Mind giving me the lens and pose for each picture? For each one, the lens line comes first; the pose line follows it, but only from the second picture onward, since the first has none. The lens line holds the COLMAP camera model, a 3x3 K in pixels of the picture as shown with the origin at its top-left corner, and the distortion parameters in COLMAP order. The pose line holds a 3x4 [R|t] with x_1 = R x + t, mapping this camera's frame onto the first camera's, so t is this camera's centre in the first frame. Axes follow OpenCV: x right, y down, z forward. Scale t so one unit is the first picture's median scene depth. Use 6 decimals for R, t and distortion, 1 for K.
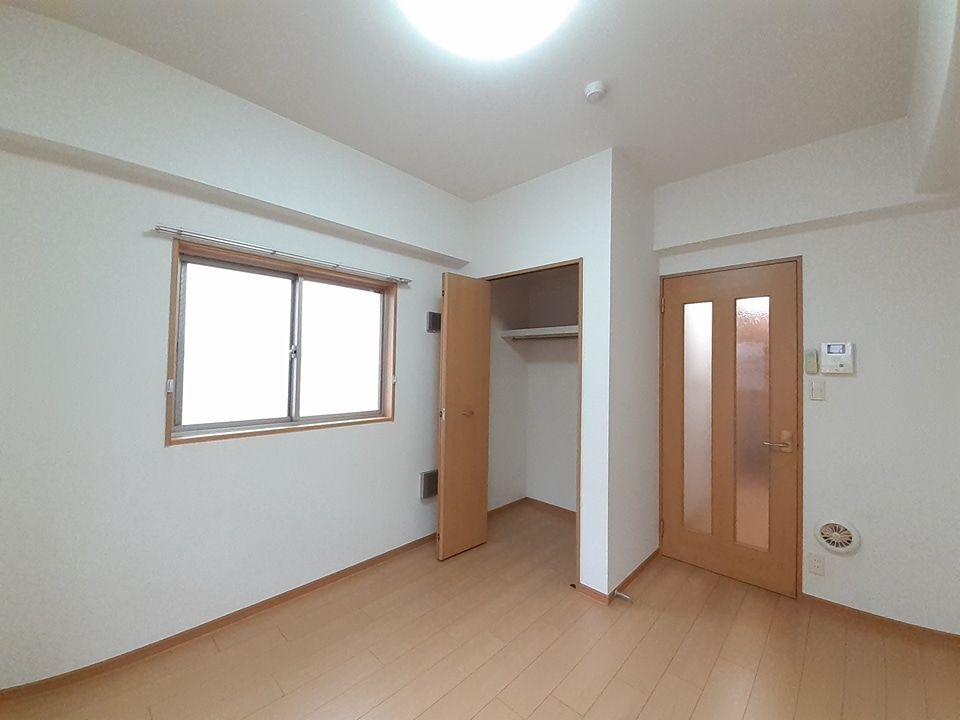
lens RADIAL K [[385.4, 0, 480.0], [0, 385.4, 360.0], [0, 0, 1]] dist [0.032262, -0.022910]
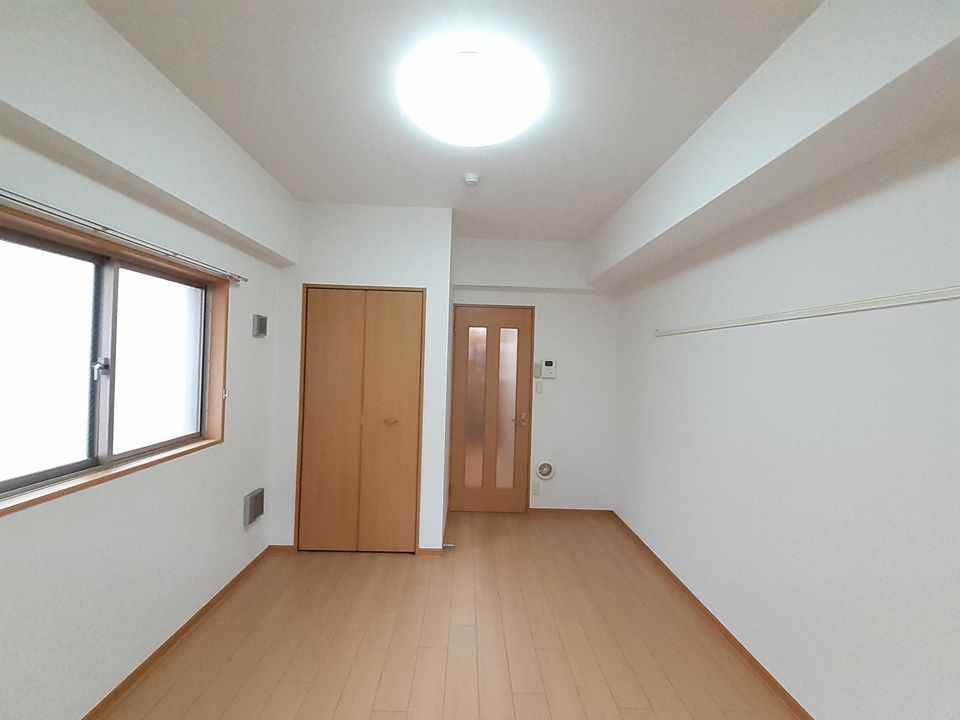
lens RADIAL K [[385.4, 0, 480.0], [0, 385.4, 360.0], [0, 0, 1]] dist [0.032262, -0.022910]
pose [[0.701038, 0.004518, 0.713109, -0.497862], [-0.029939, 0.999285, 0.023101, -0.069748], [-0.712495, -0.037544, 0.700672, 0.004592]]
